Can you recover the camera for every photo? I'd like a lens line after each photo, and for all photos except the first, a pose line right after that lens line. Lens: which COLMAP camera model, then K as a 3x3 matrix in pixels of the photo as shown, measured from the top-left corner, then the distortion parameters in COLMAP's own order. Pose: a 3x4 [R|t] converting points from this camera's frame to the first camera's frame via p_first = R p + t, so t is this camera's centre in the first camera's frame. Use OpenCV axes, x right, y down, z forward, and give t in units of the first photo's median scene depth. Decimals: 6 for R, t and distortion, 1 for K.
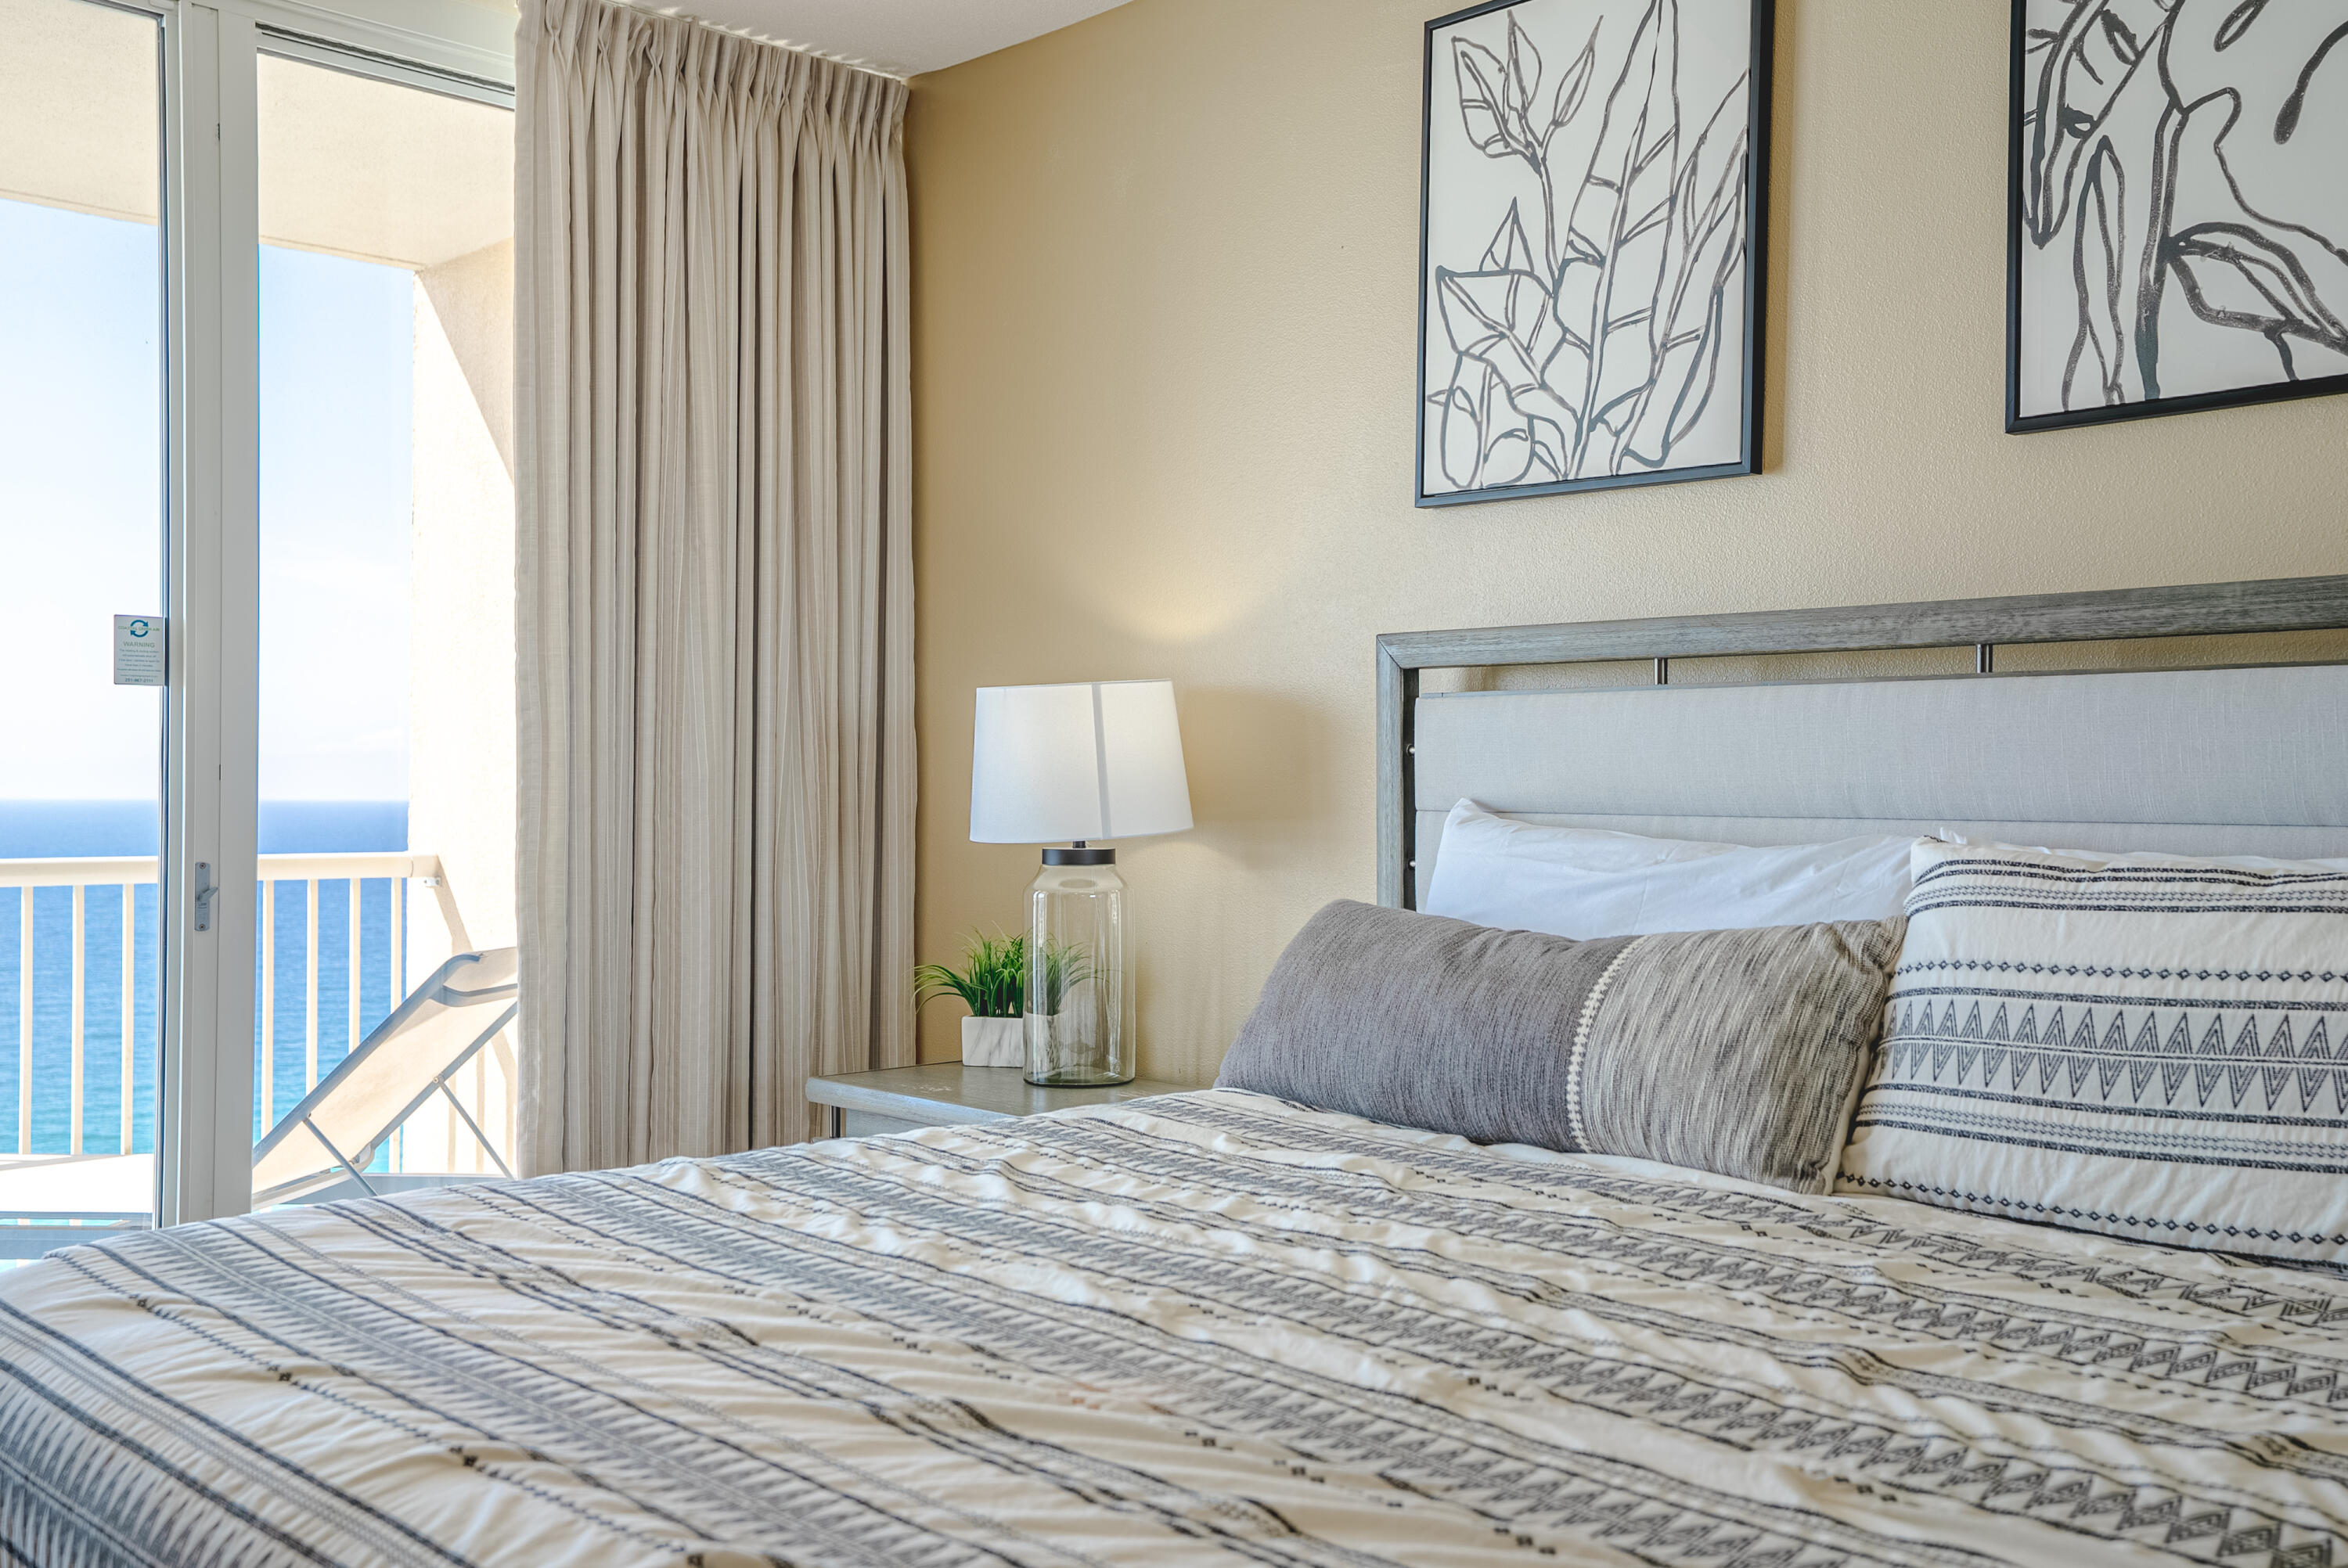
lens RADIAL K [[2220.2, 0, 1174.0], [0, 2220.2, 784.0], [0, 0, 1]] dist [0.020833, 0.152949]
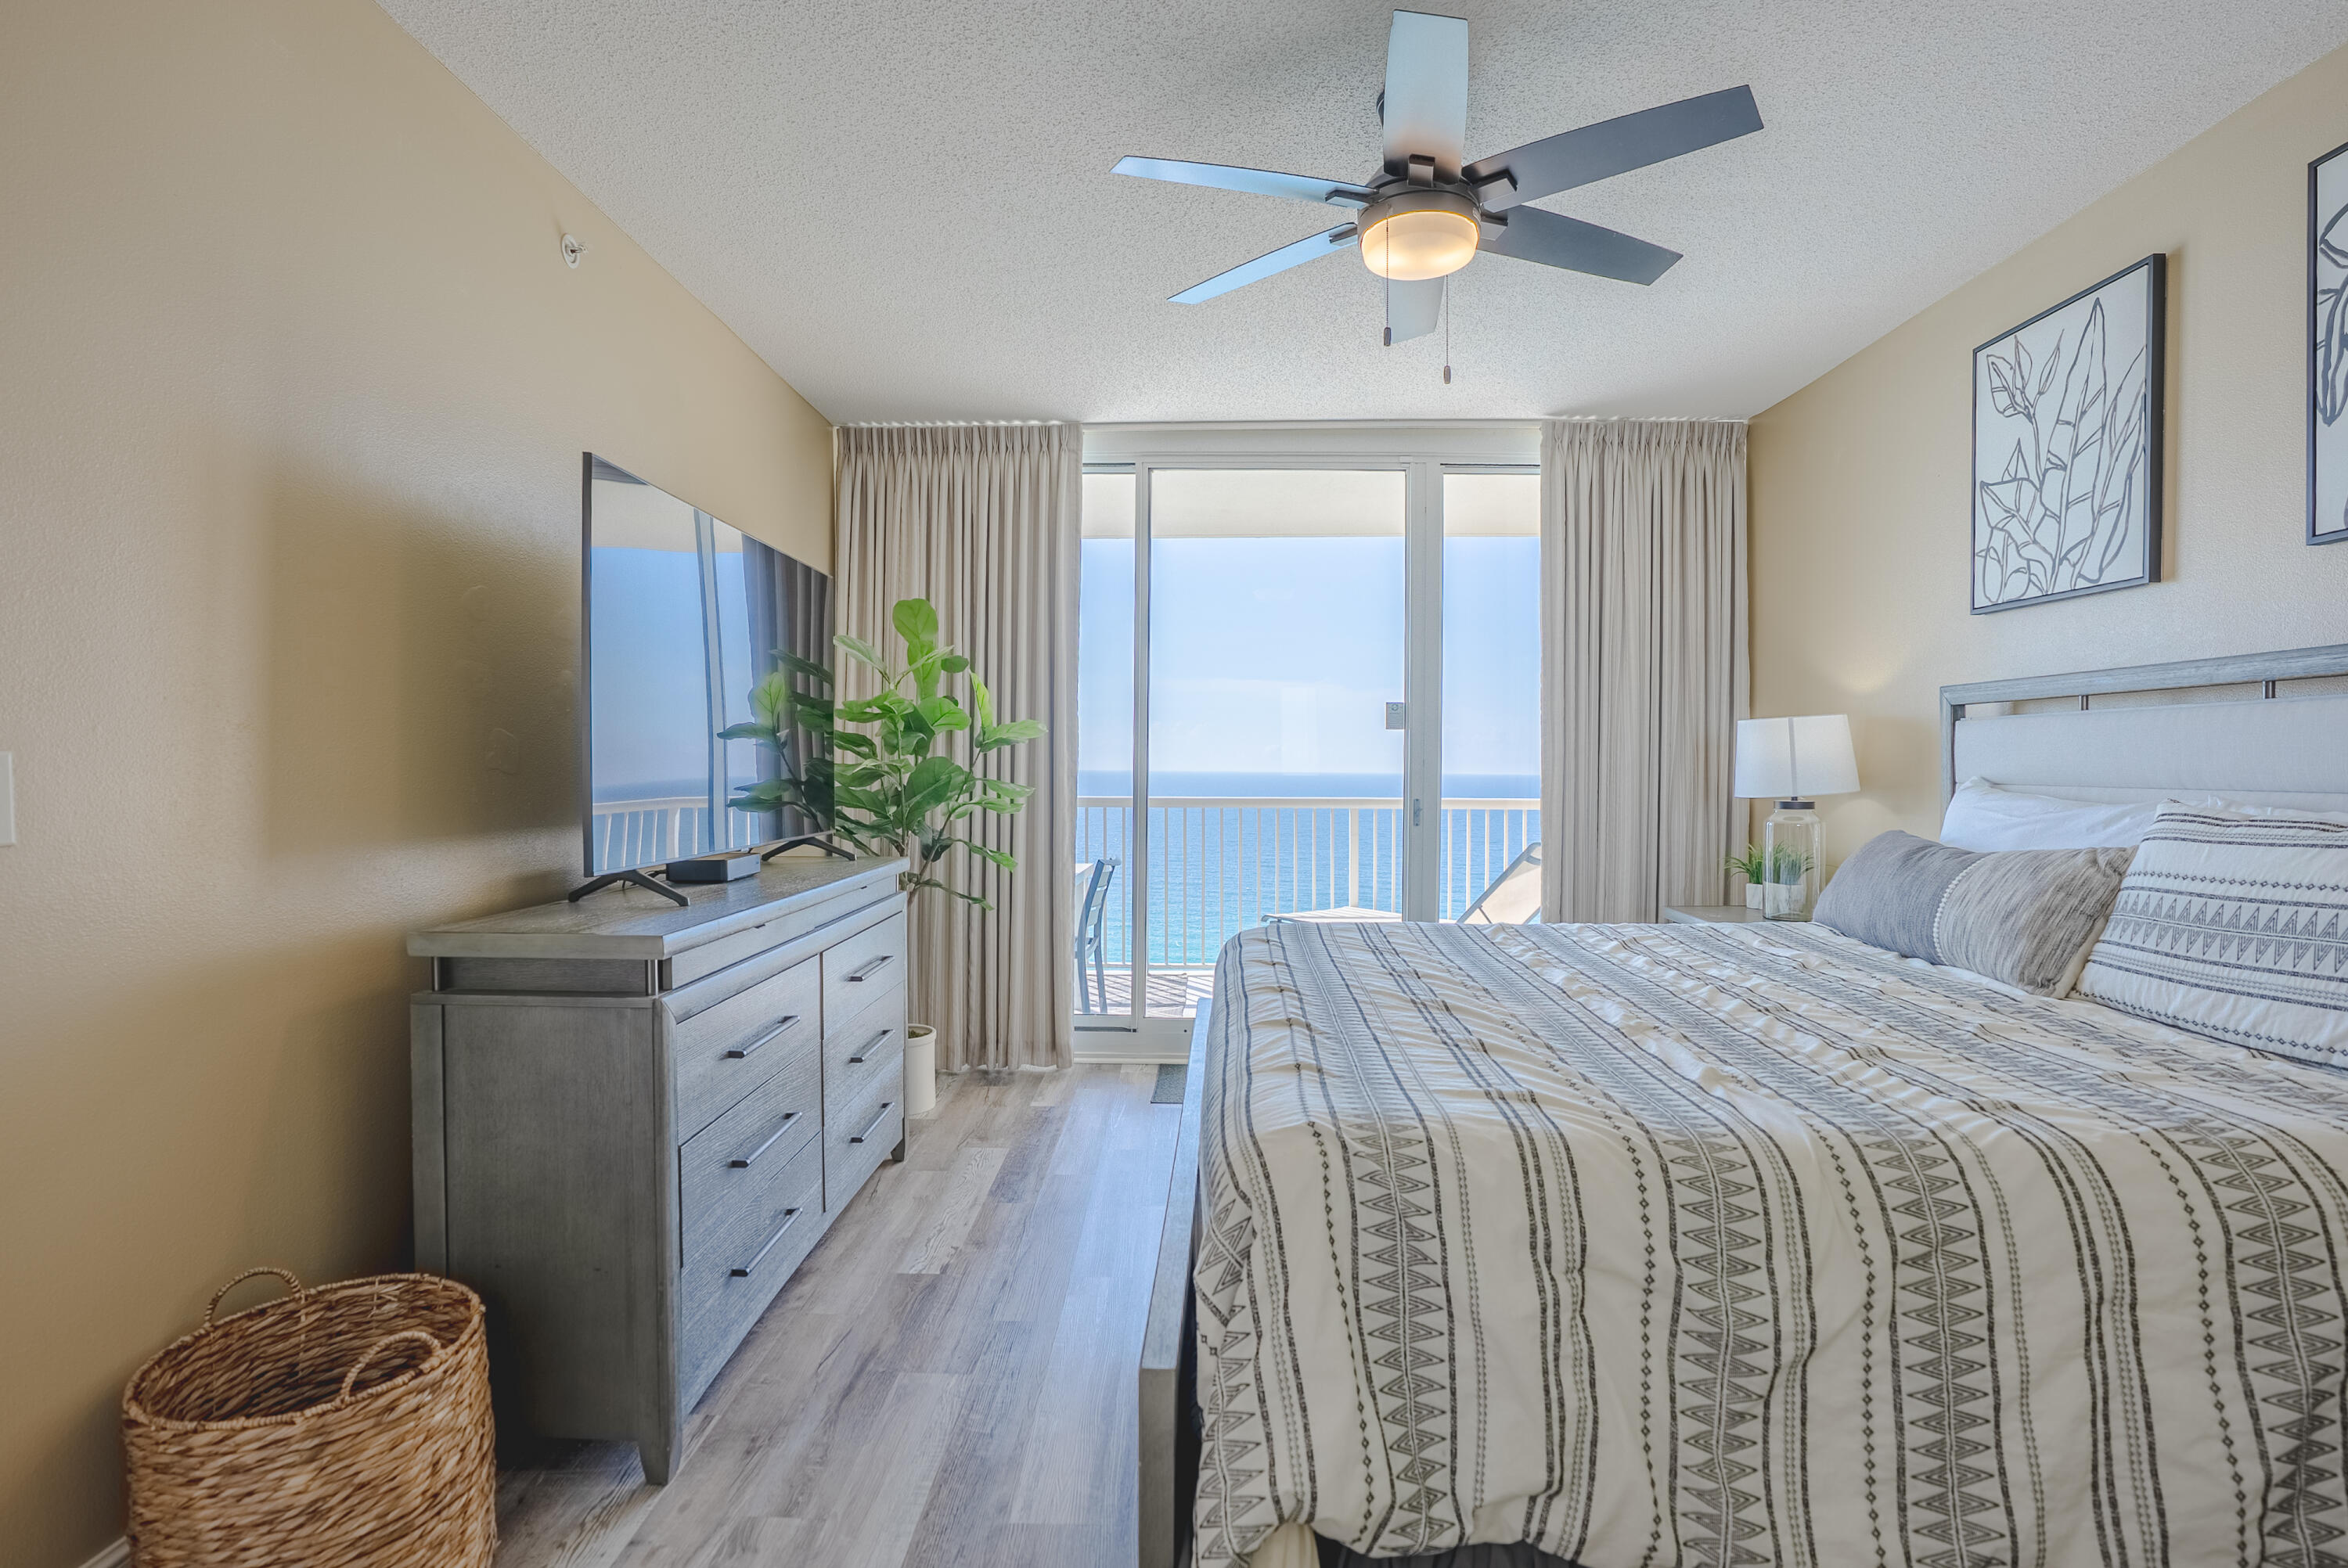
lens RADIAL K [[1099.0, 0, 1217.5], [0, 1099.0, 769.1], [0, 0, 1]] dist [-0.073003, 0.029225]
pose [[0.727774, 0.001456, -0.685816, 0.284586], [-0.001191, 0.999999, 0.000860, 0.000773], [0.685816, 0.000191, 0.727775, -0.056206]]
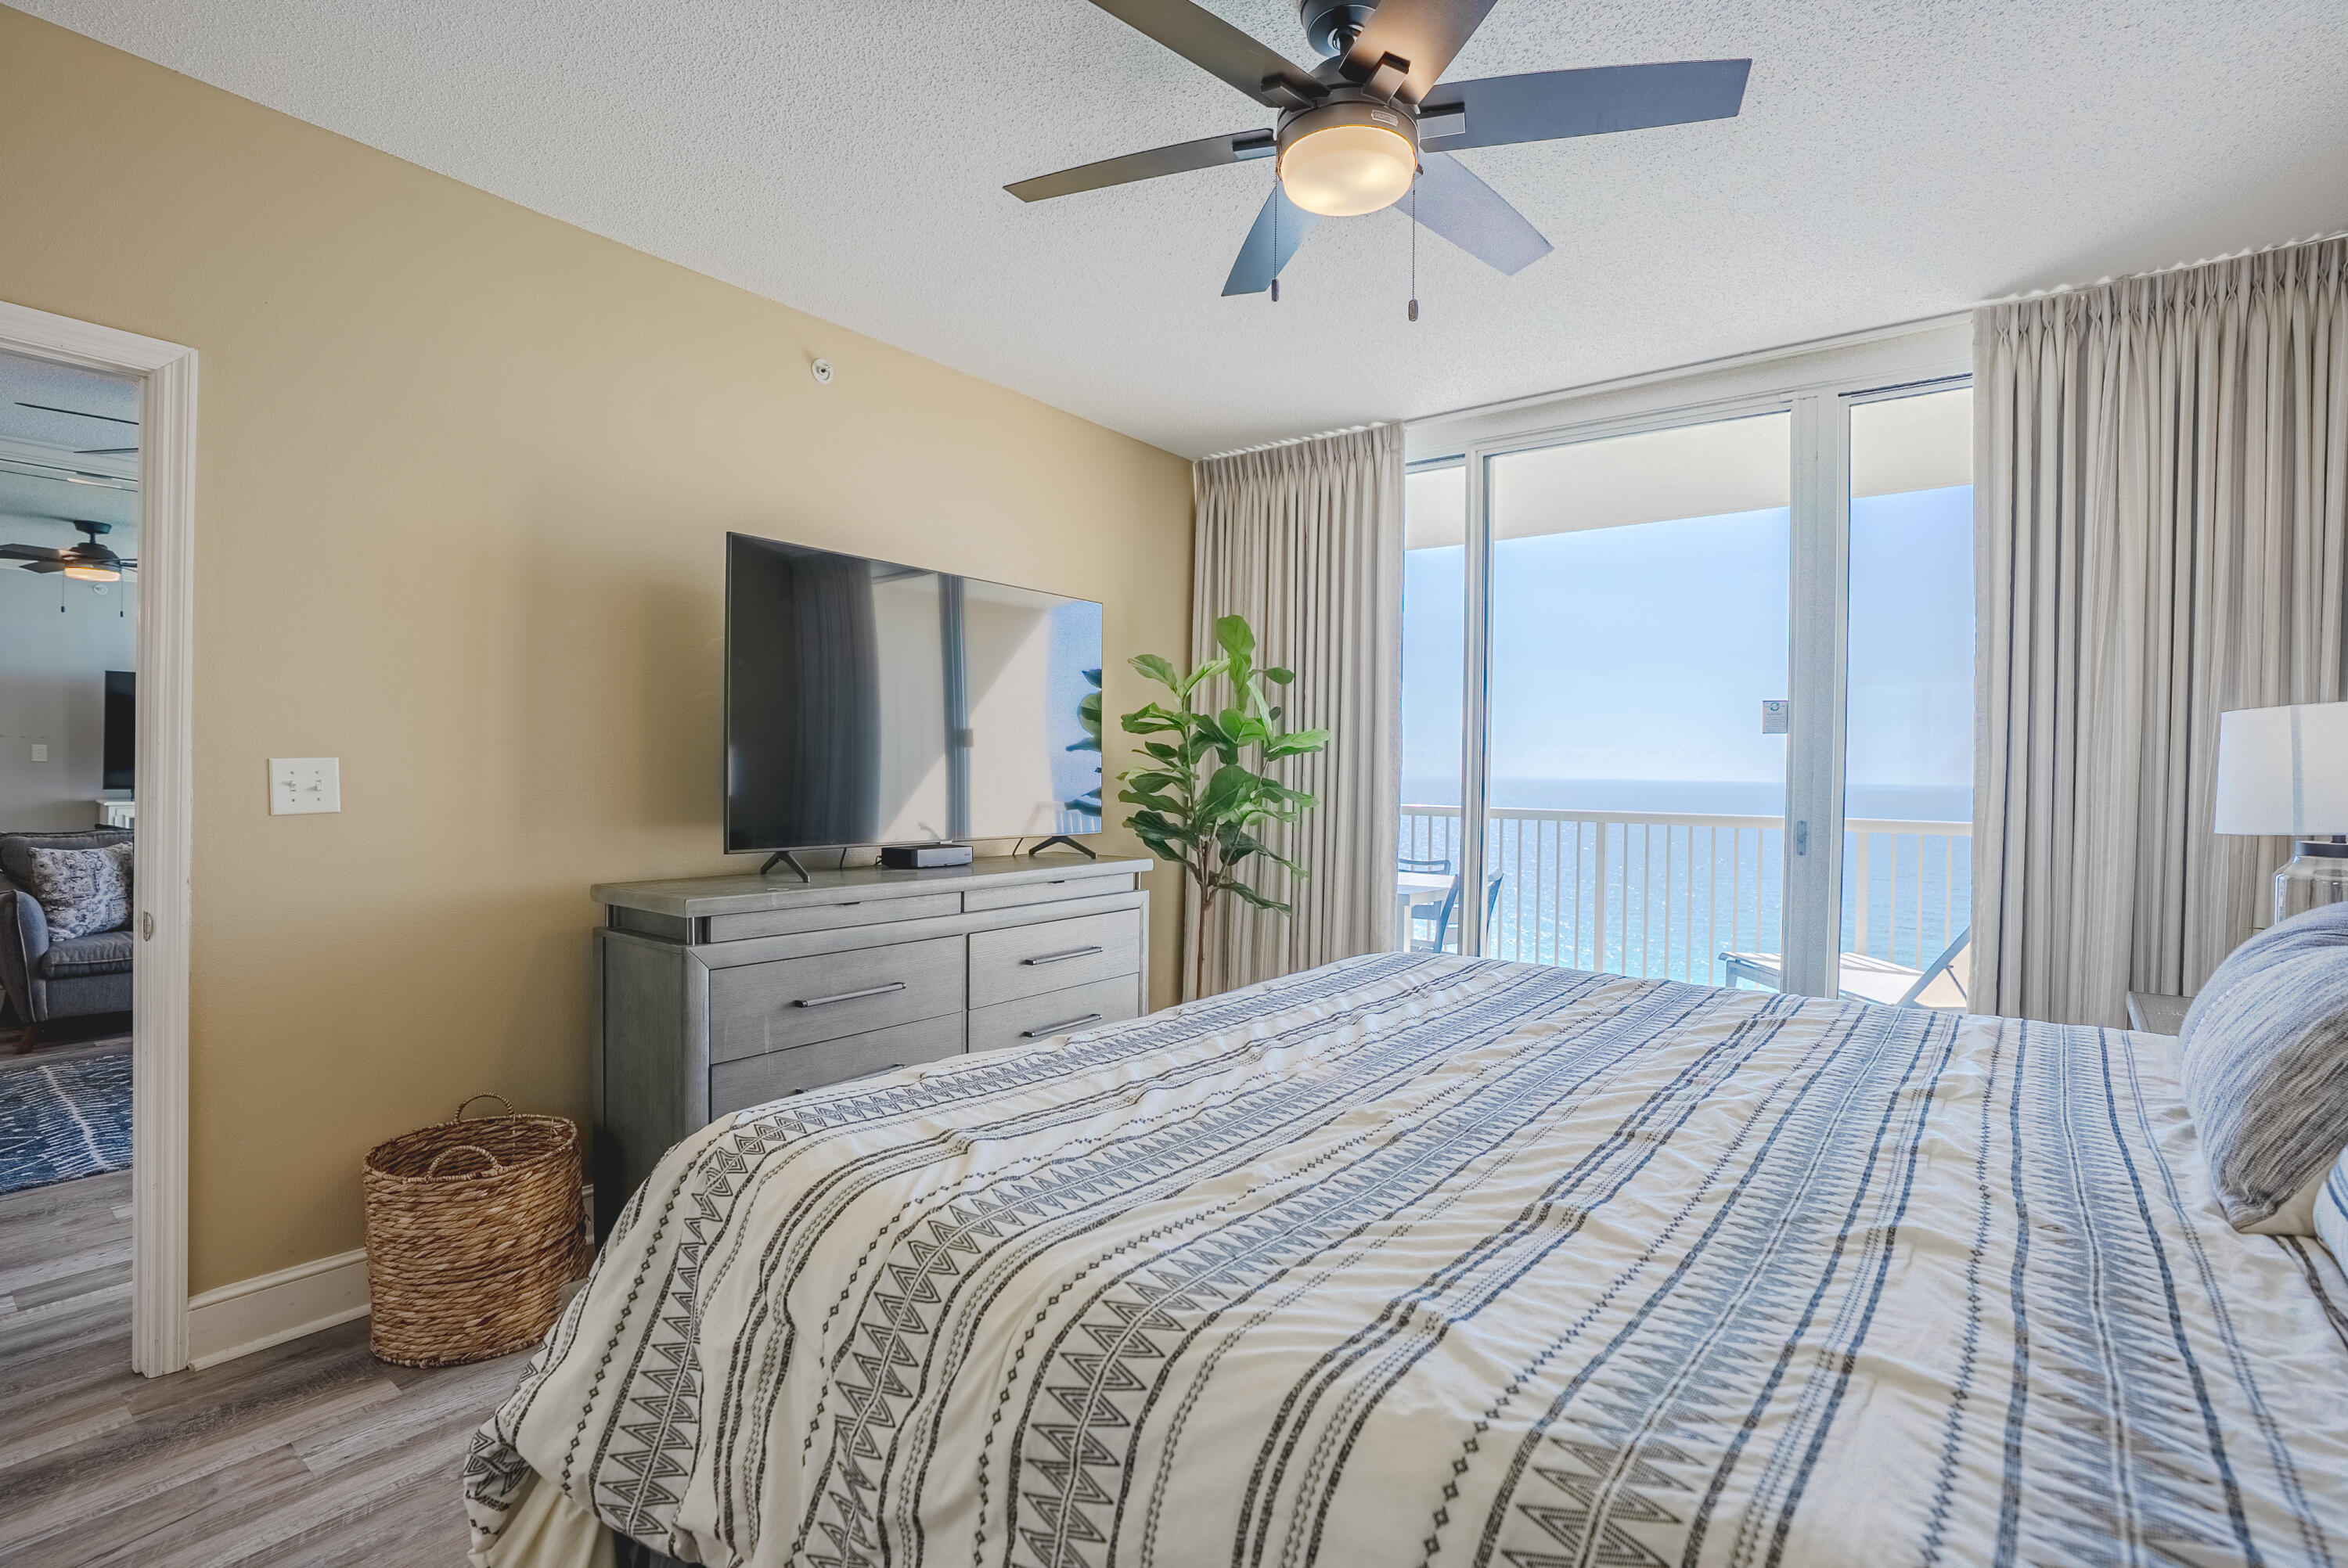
lens RADIAL K [[1099.0, 0, 1217.5], [0, 1099.0, 769.1], [0, 0, 1]] dist [-0.073003, 0.029225]
pose [[0.187914, -0.002056, -0.982183, 0.473185], [-0.011732, 0.999922, -0.004338, -0.001381], [0.982115, 0.012338, 0.187875, 0.355533]]
